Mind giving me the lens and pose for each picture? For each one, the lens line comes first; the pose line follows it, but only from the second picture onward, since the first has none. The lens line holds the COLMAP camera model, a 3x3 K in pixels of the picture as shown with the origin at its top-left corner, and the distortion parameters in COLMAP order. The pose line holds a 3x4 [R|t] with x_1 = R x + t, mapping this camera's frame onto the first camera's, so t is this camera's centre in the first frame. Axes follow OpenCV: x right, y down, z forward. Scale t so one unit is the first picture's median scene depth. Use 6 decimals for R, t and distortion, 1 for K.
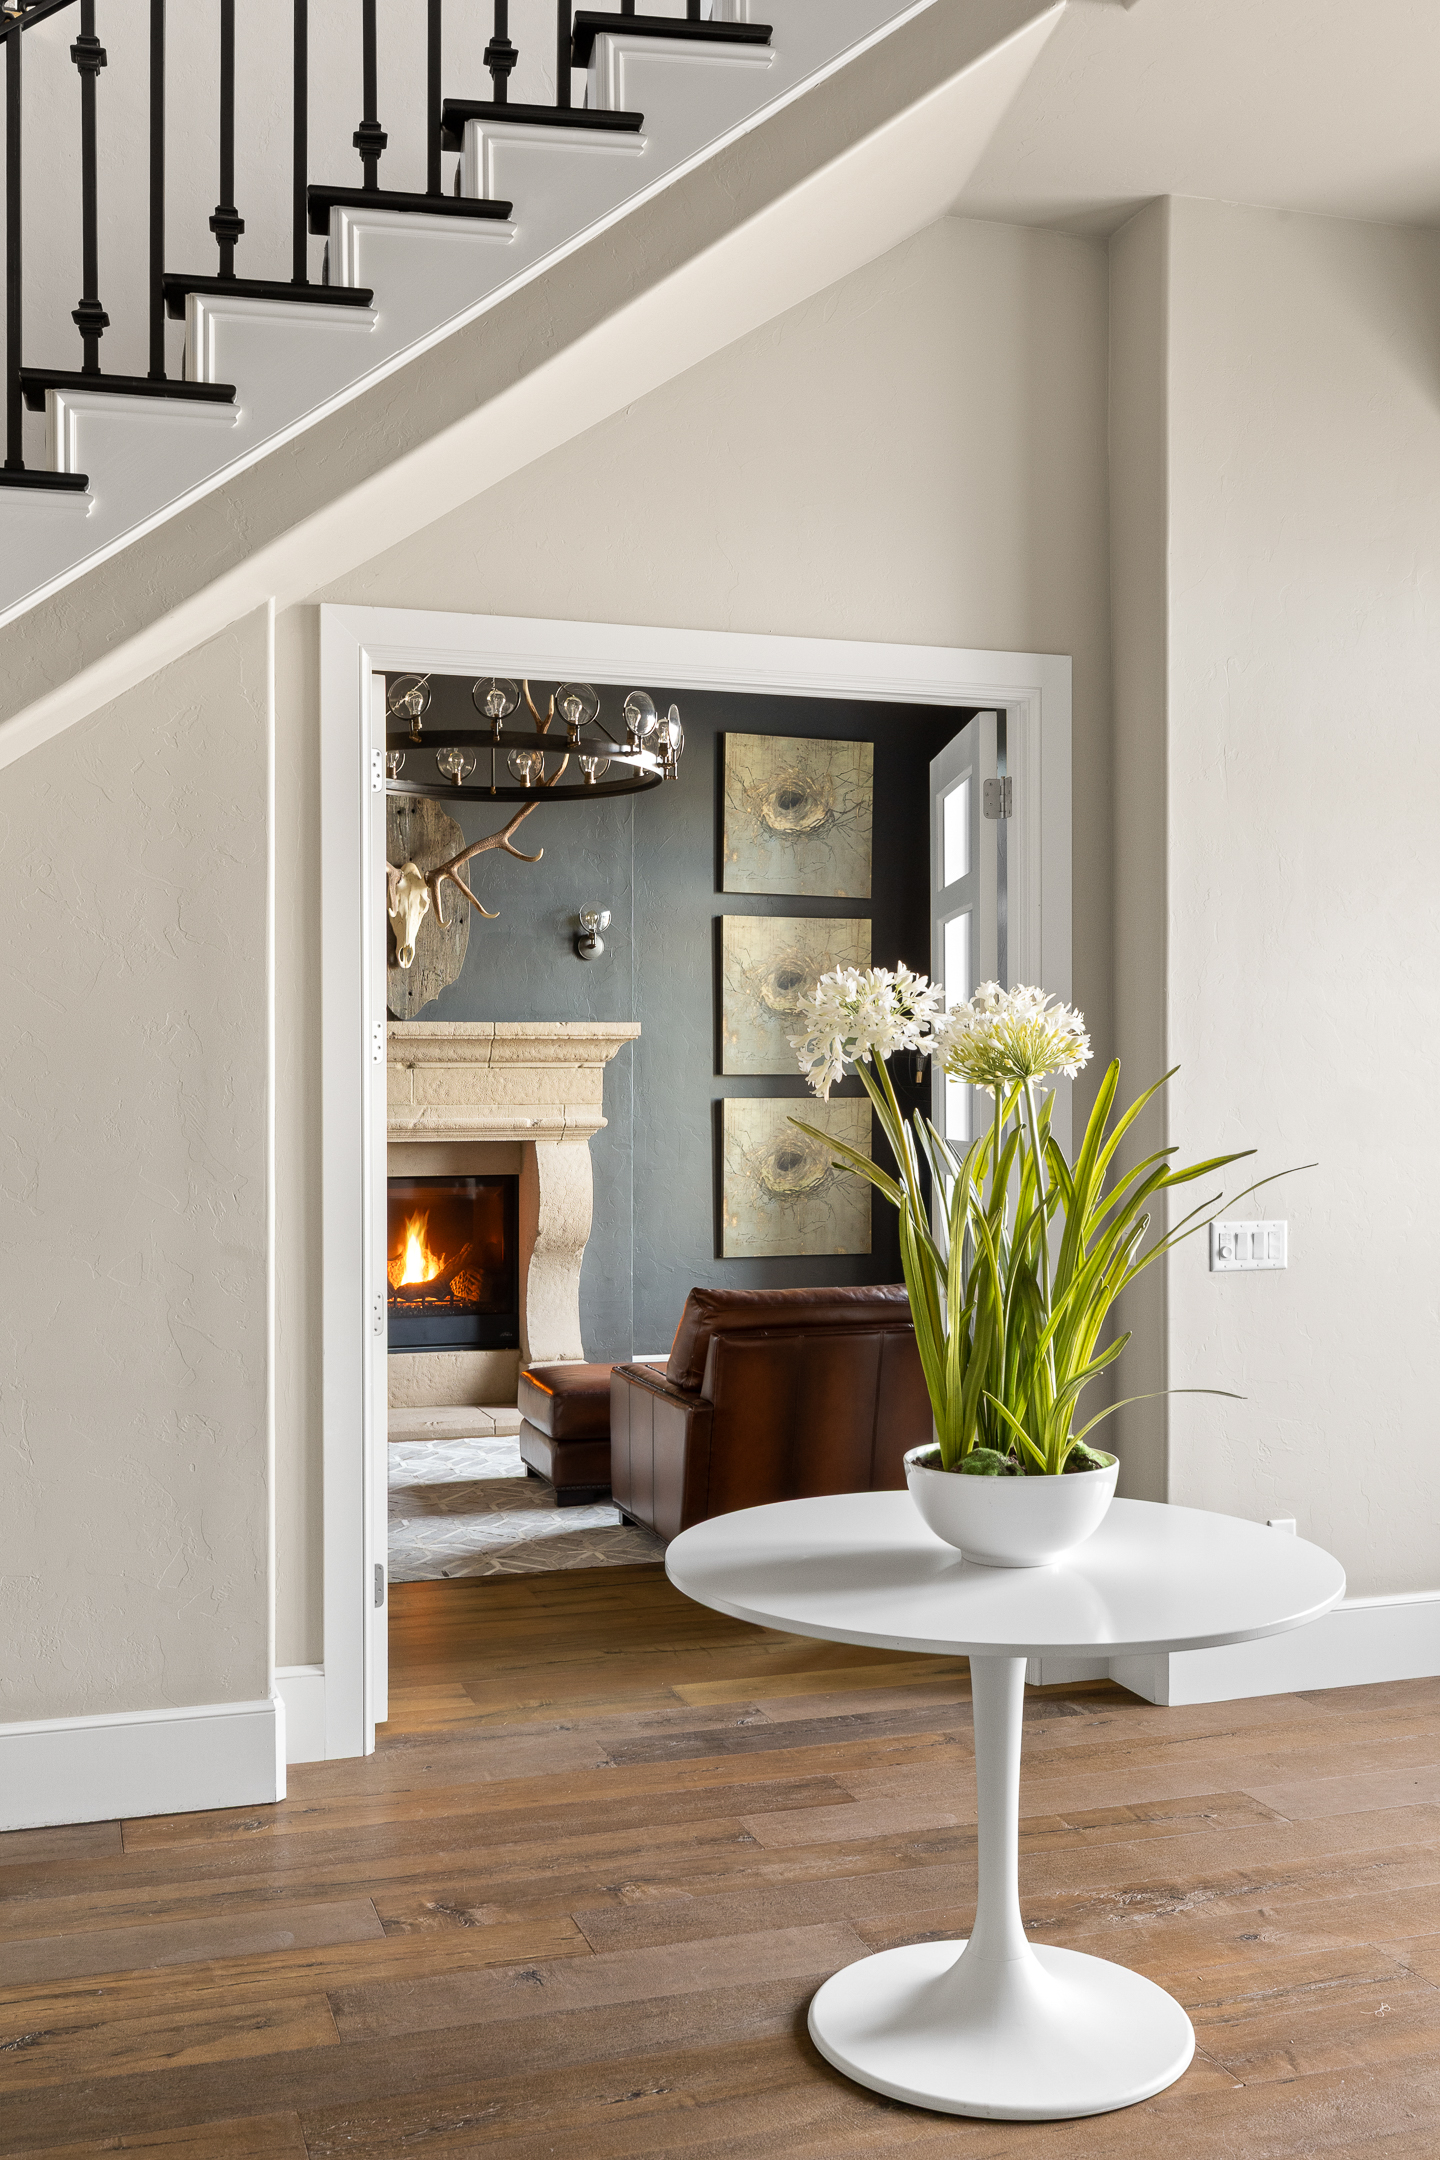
lens RADIAL K [[2222.0, 0, 720.9], [0, 2222.0, 1081.7], [0, 0, 1]] dist [-0.006010, 0.000000]
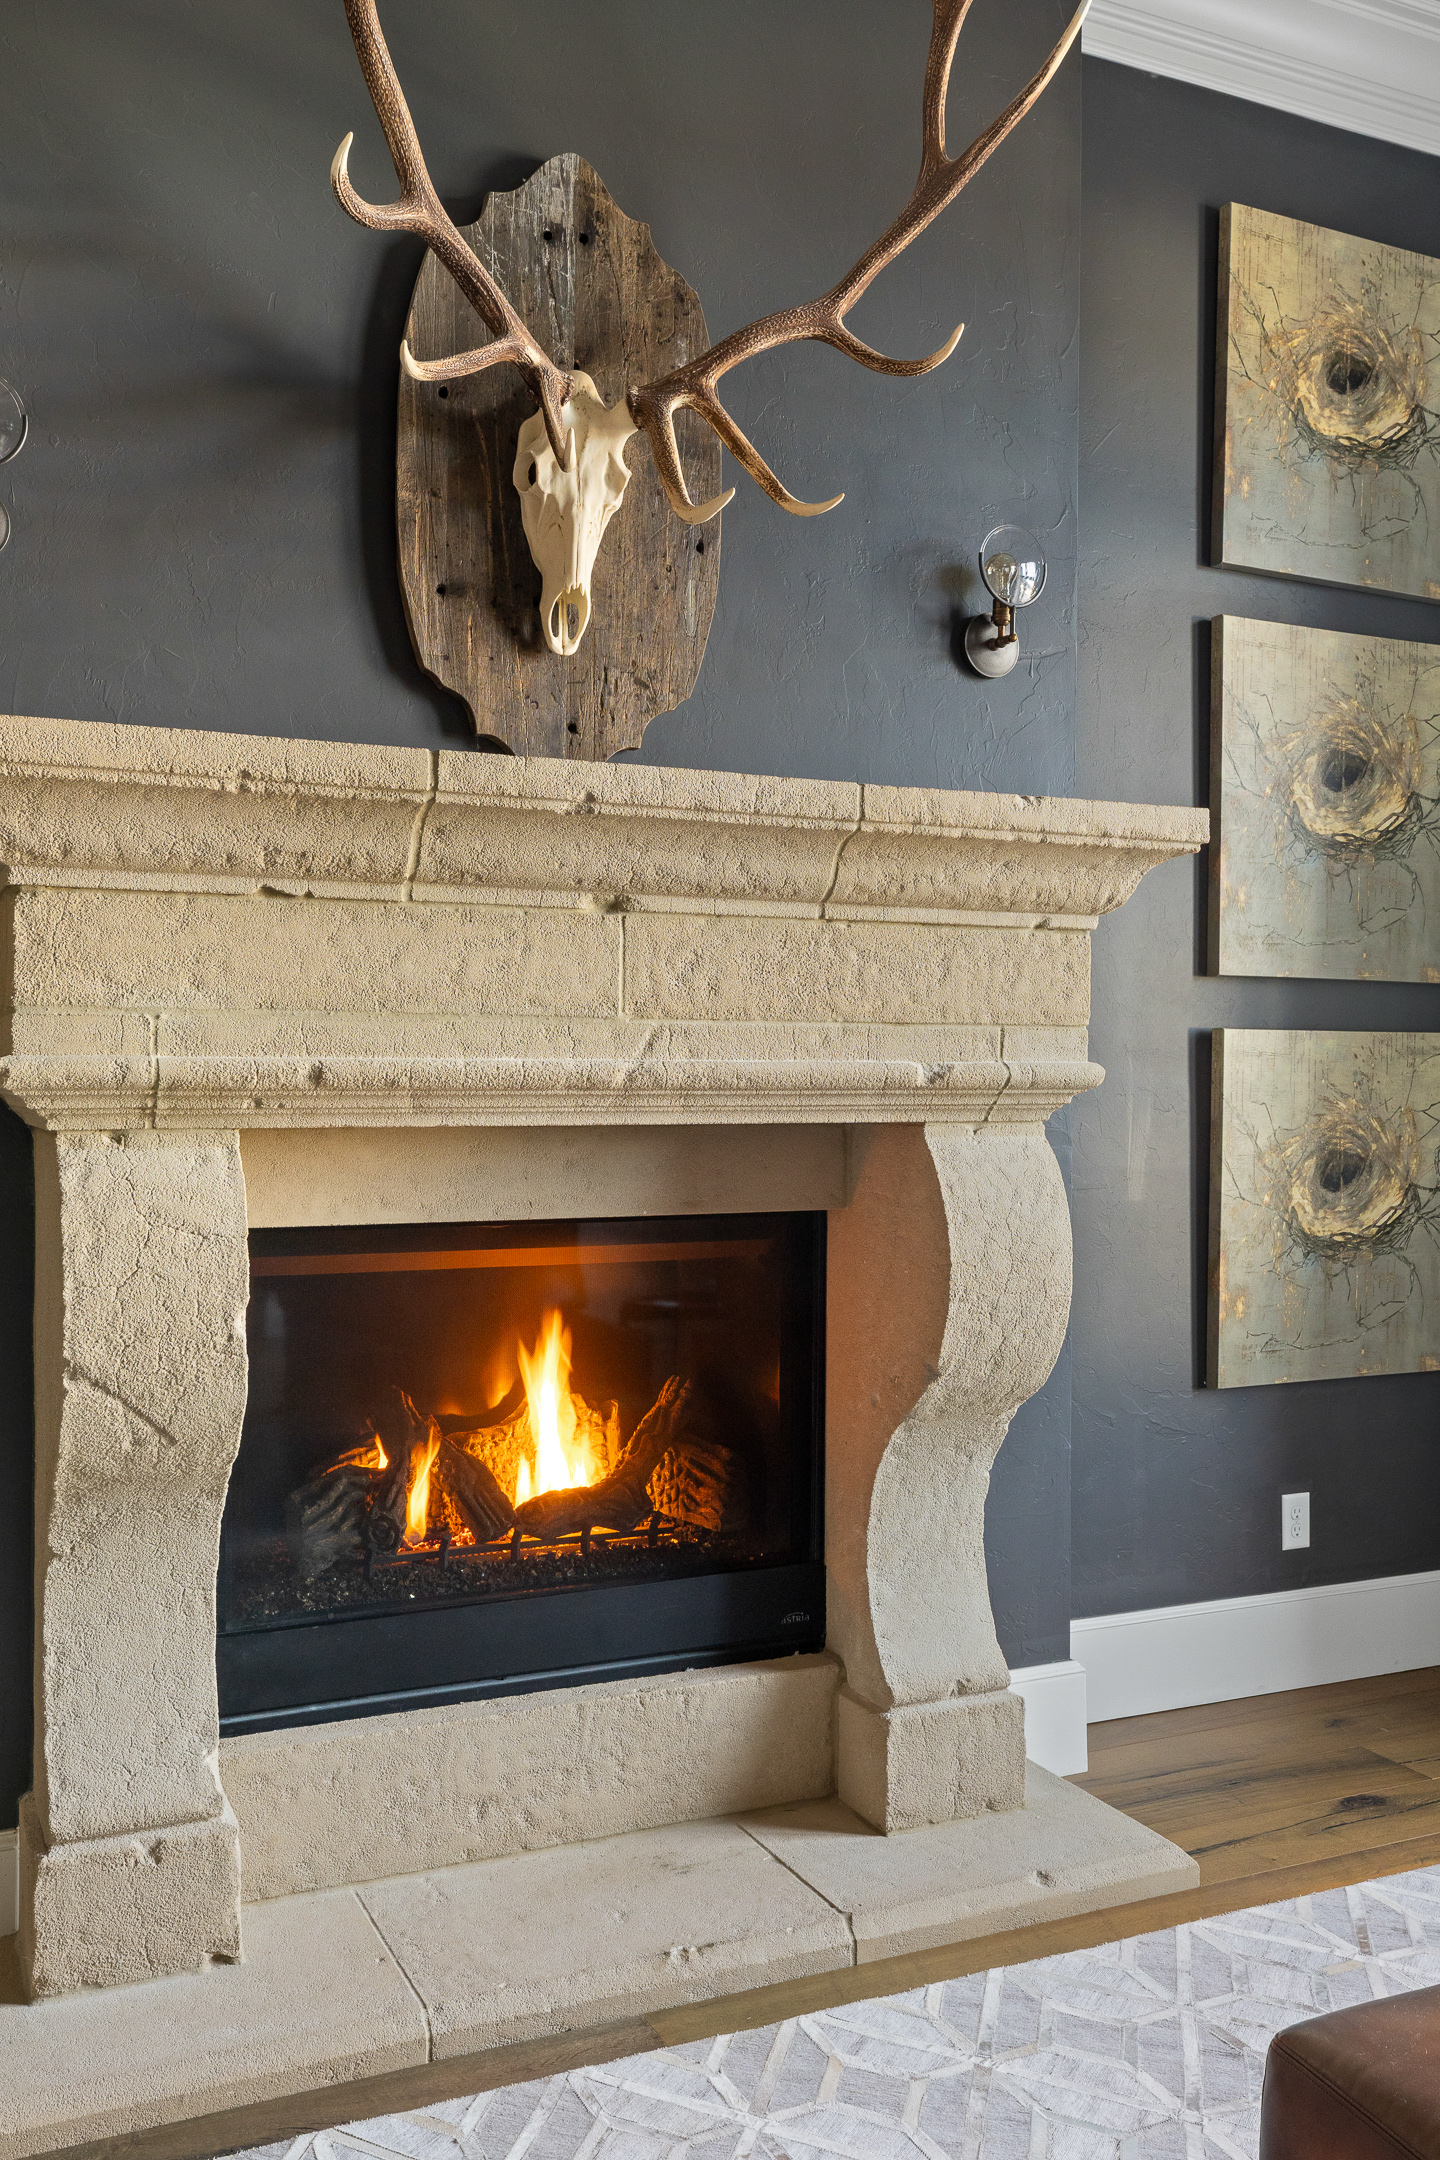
lens RADIAL K [[1860.8, 0, 714.9], [0, 1860.8, 1074.1], [0, 0, 1]] dist [-0.001037, 0.003363]
pose [[0.991238, 0.006346, 0.131936, -0.155658], [-0.006167, 0.999979, -0.001762, 0.018788], [-0.131944, 0.000932, 0.991257, 0.681847]]
